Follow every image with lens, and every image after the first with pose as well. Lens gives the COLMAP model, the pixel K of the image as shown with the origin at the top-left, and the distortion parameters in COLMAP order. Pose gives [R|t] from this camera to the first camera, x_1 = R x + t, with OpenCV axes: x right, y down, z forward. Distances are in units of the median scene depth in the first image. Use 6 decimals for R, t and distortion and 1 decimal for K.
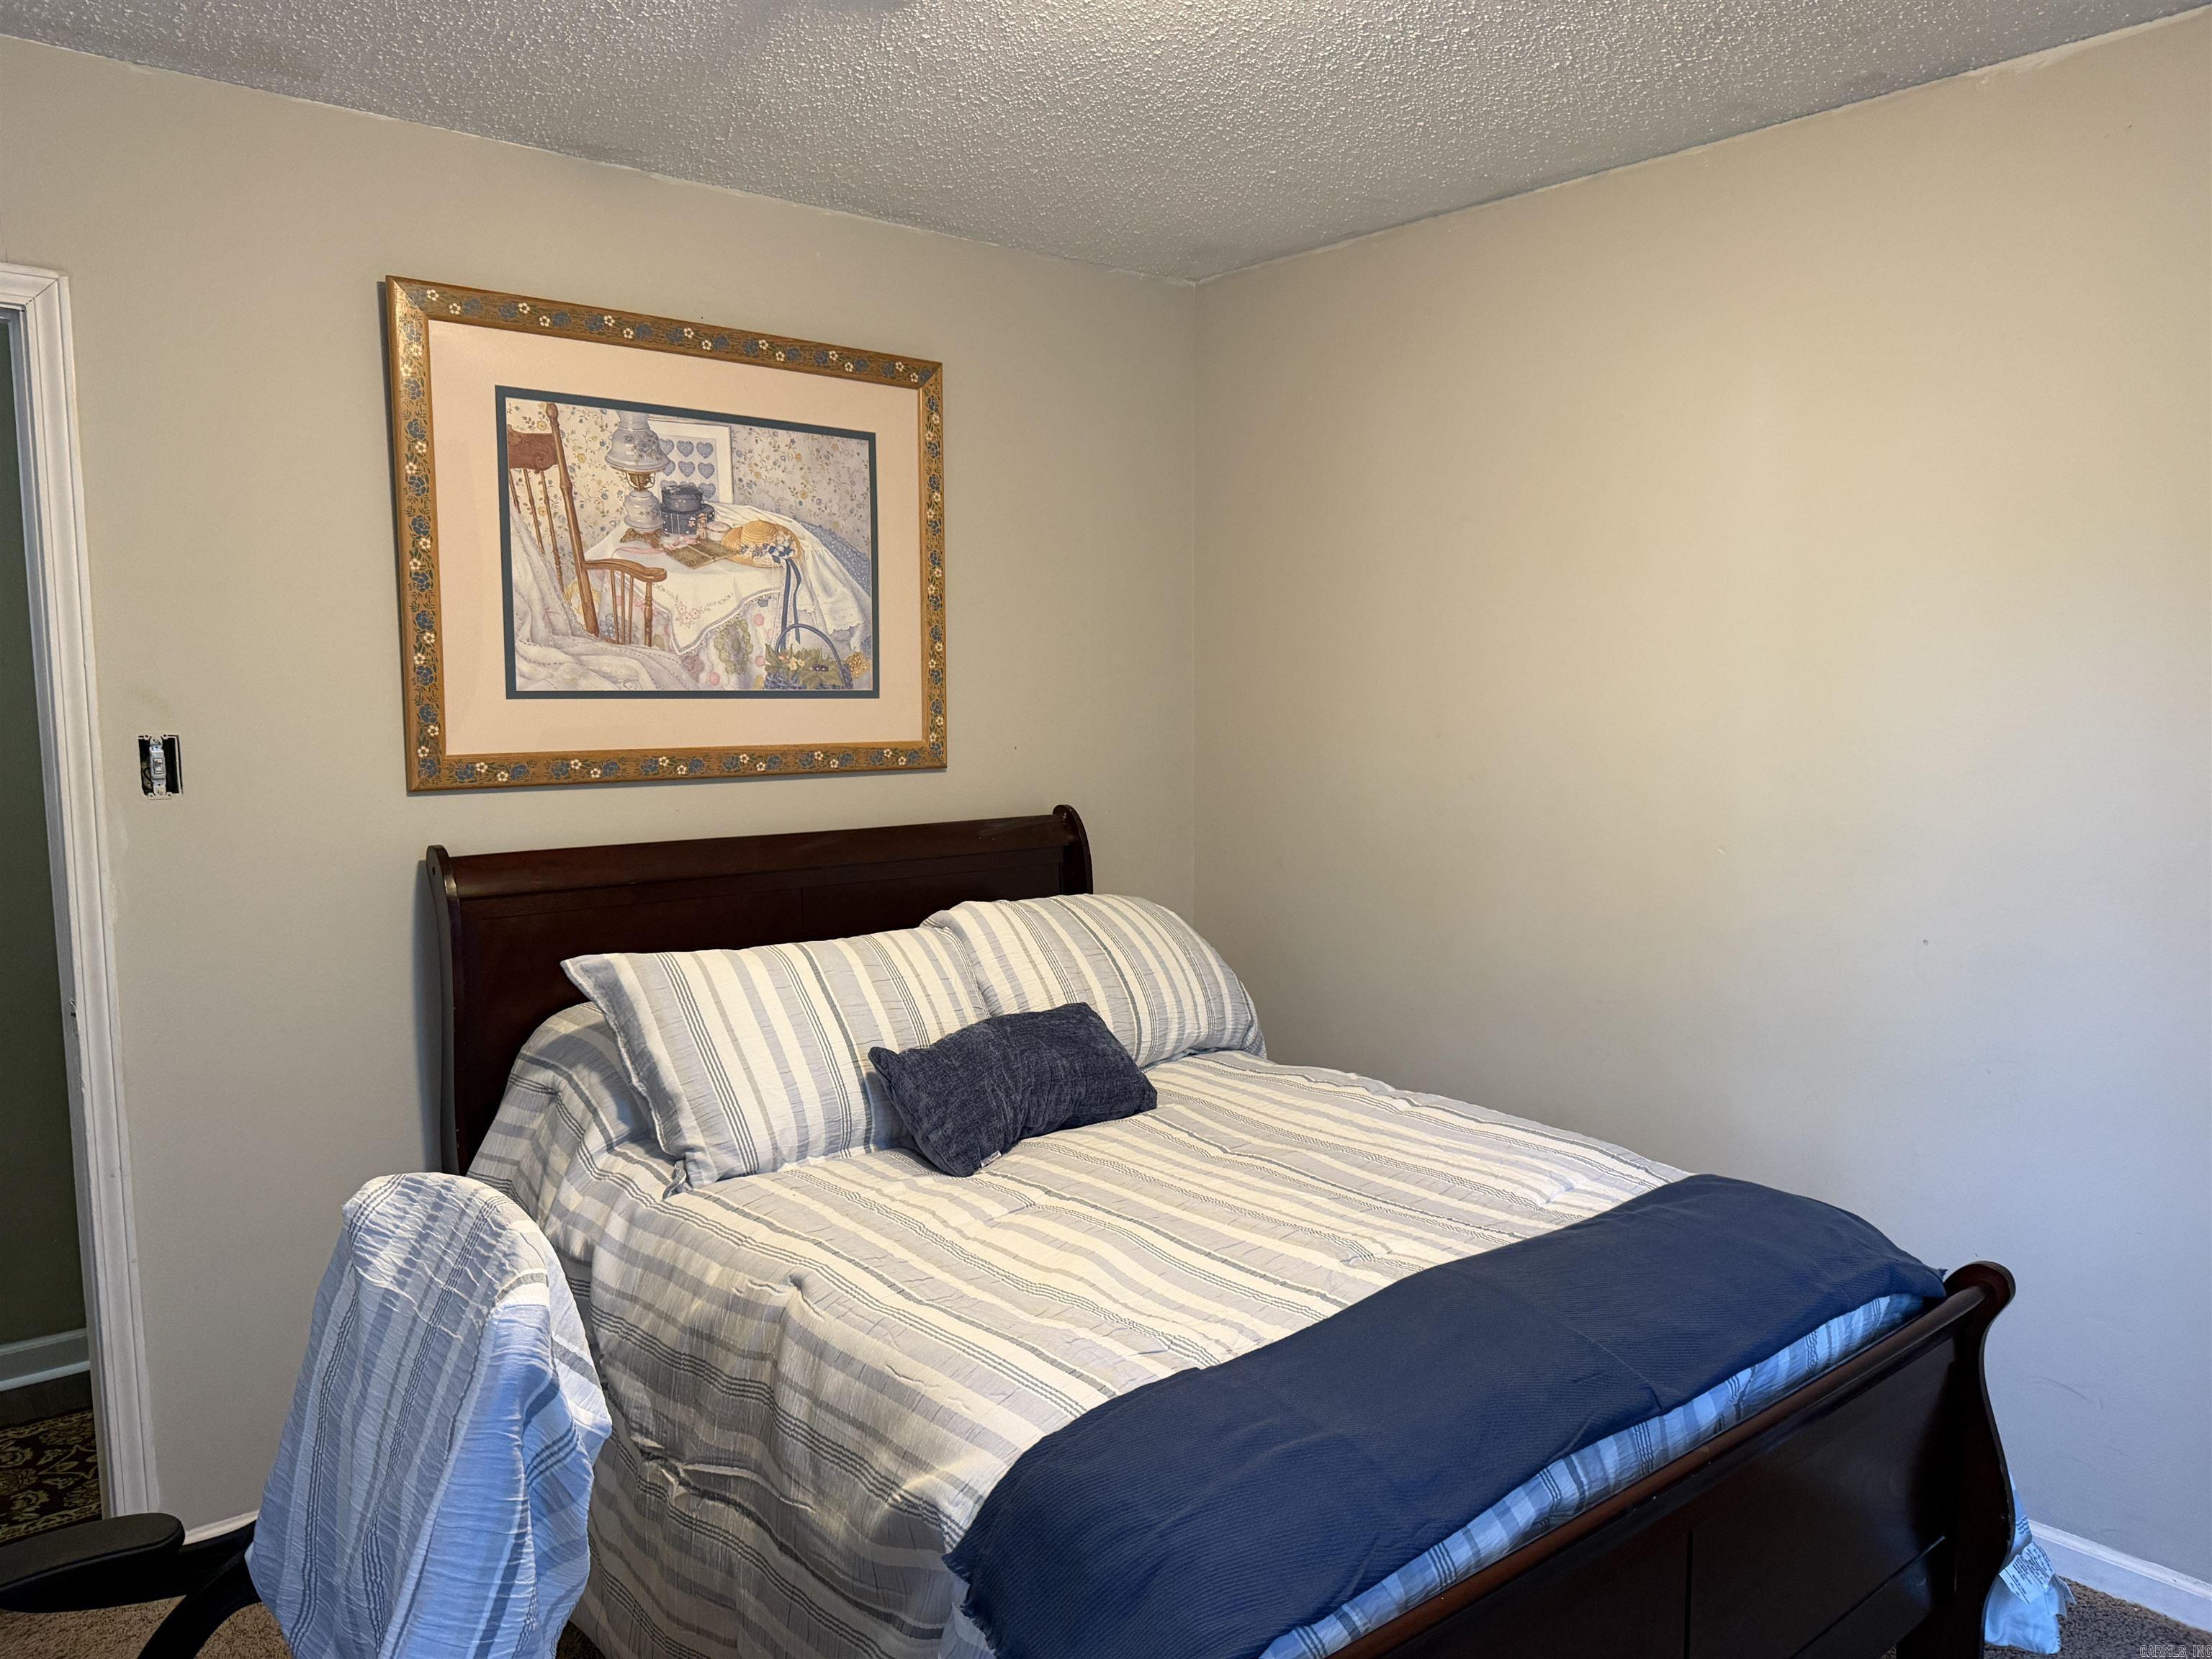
lens RADIAL K [[1544.8, 0, 1113.2], [0, 1544.8, 792.0], [0, 0, 1]] dist [0.073510, -0.132044]
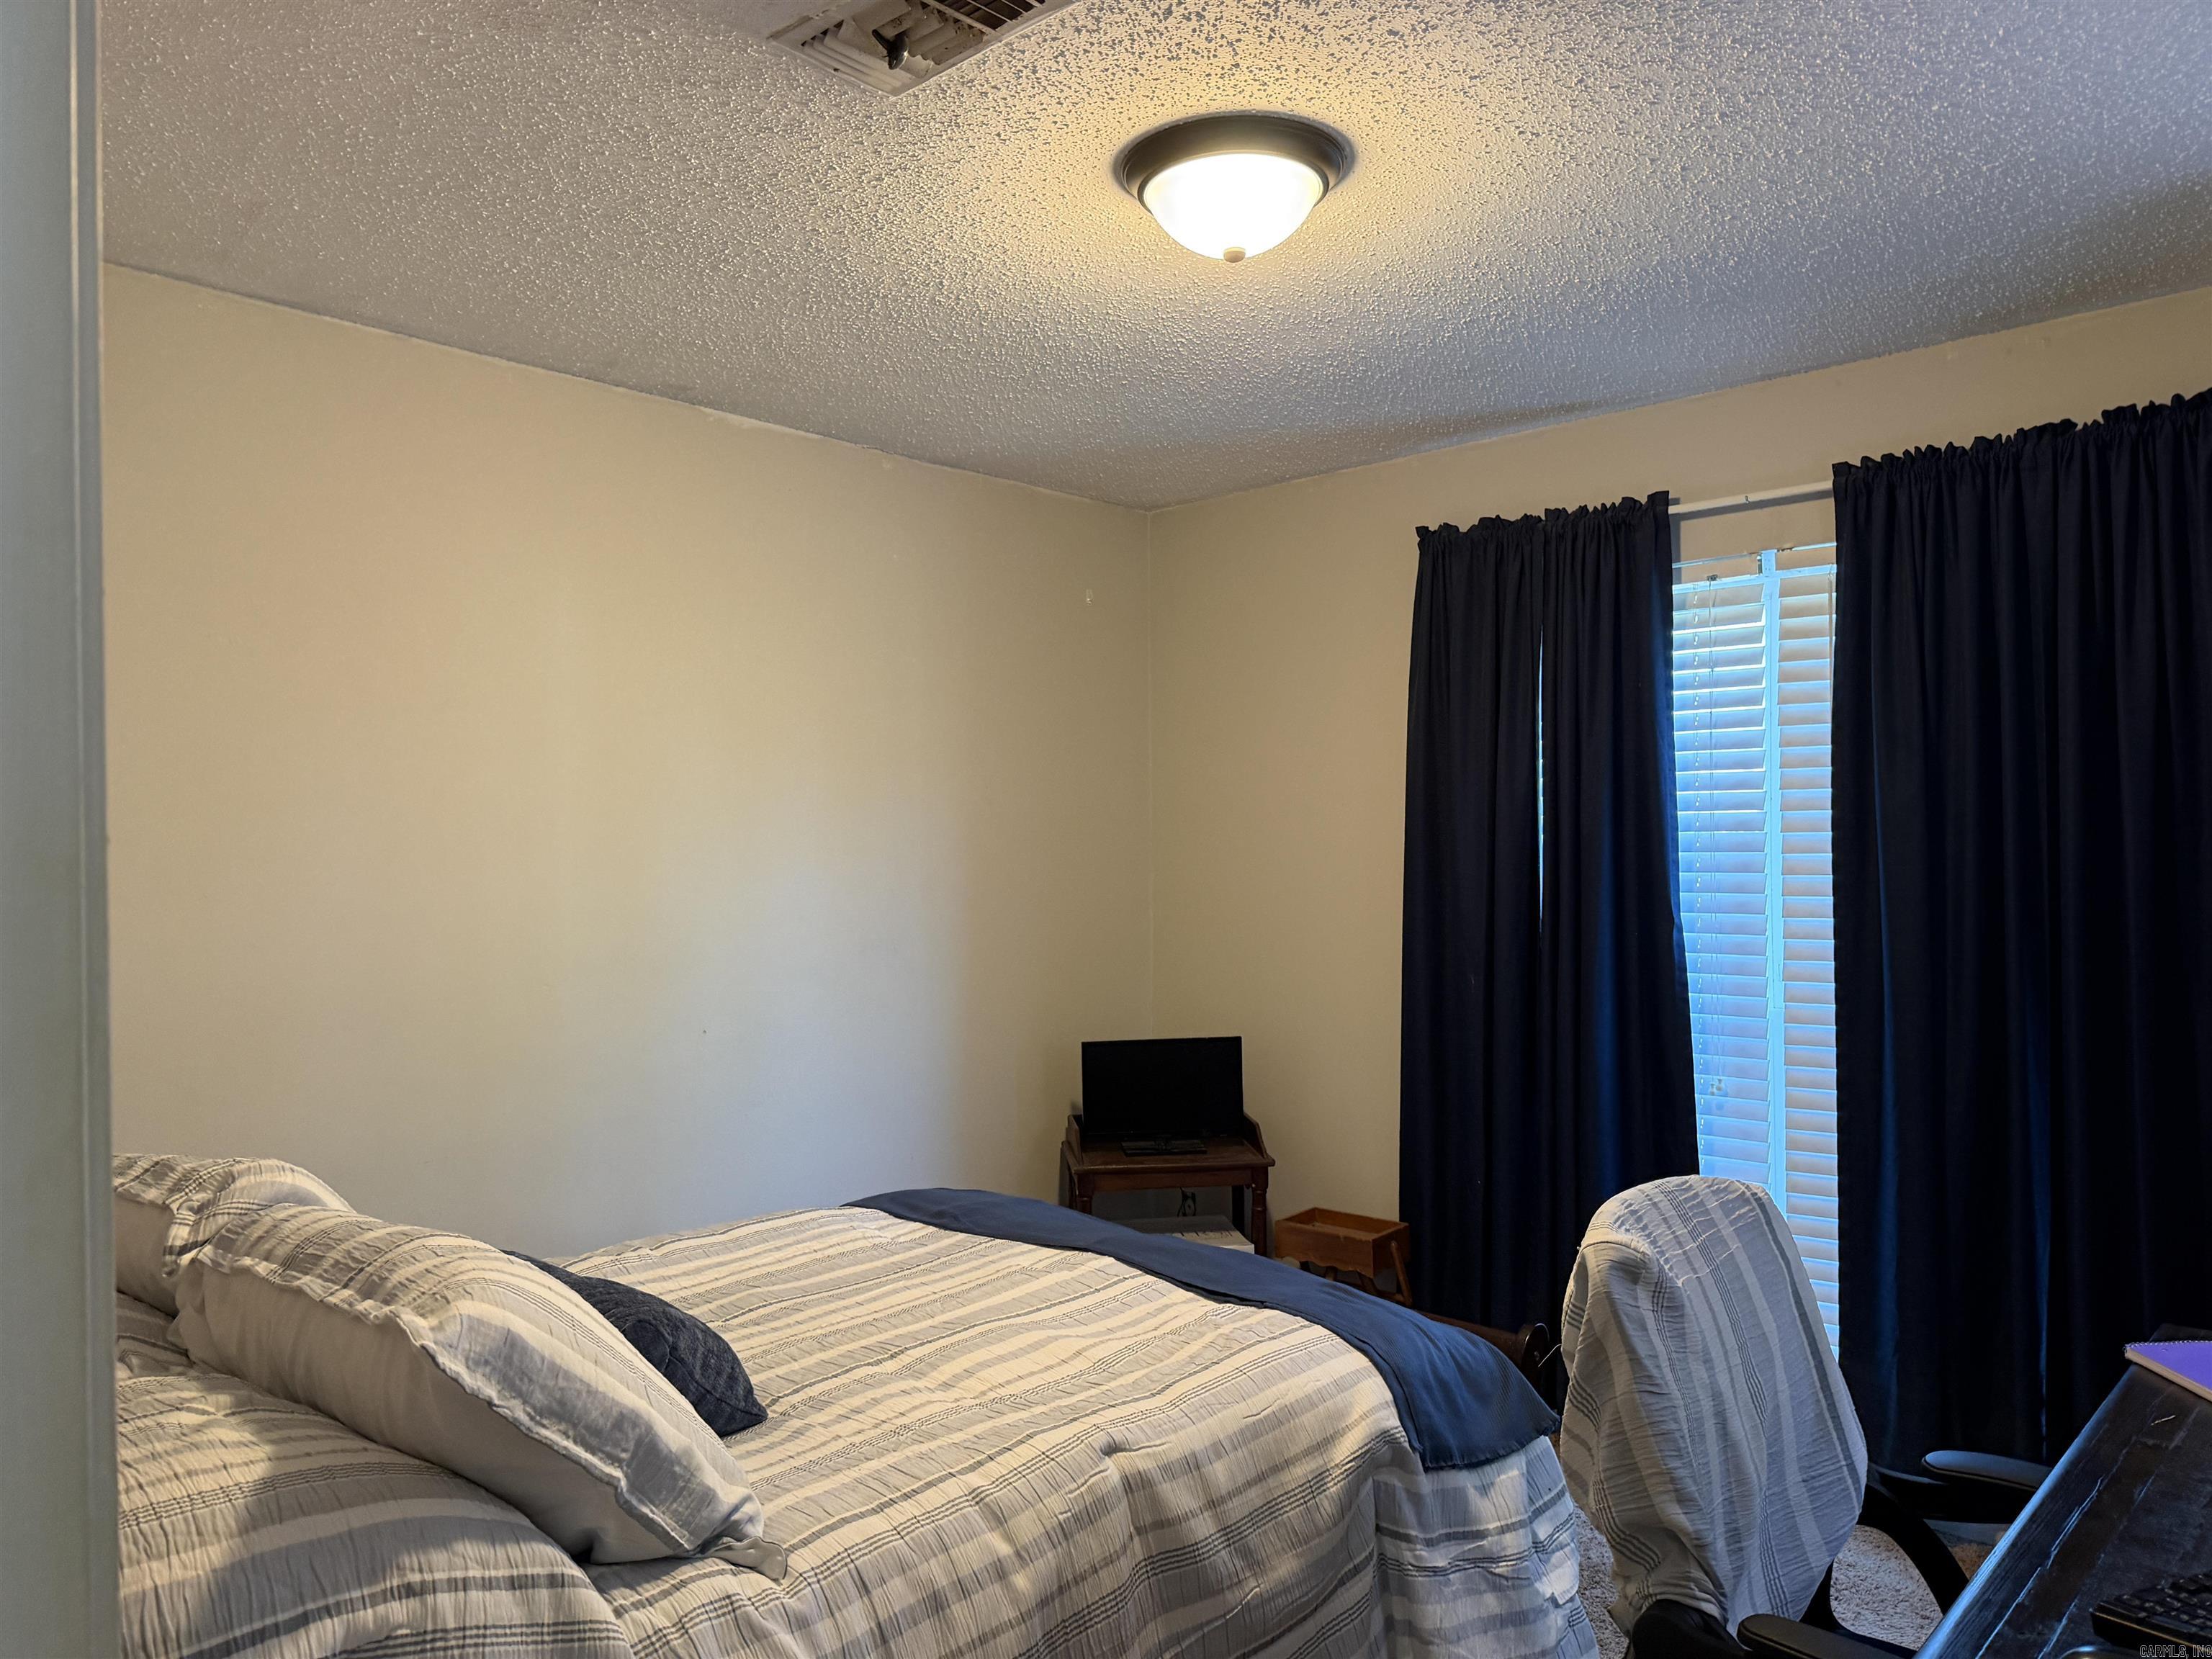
lens RADIAL K [[1544.8, 0, 1113.2], [0, 1544.8, 792.0], [0, 0, 1]] dist [0.073510, -0.132044]
pose [[-0.099213, 0.042813, 0.994145, -1.062561], [0.080619, 0.996135, -0.034853, -0.042105], [-0.991795, 0.076689, -0.102281, 0.980841]]
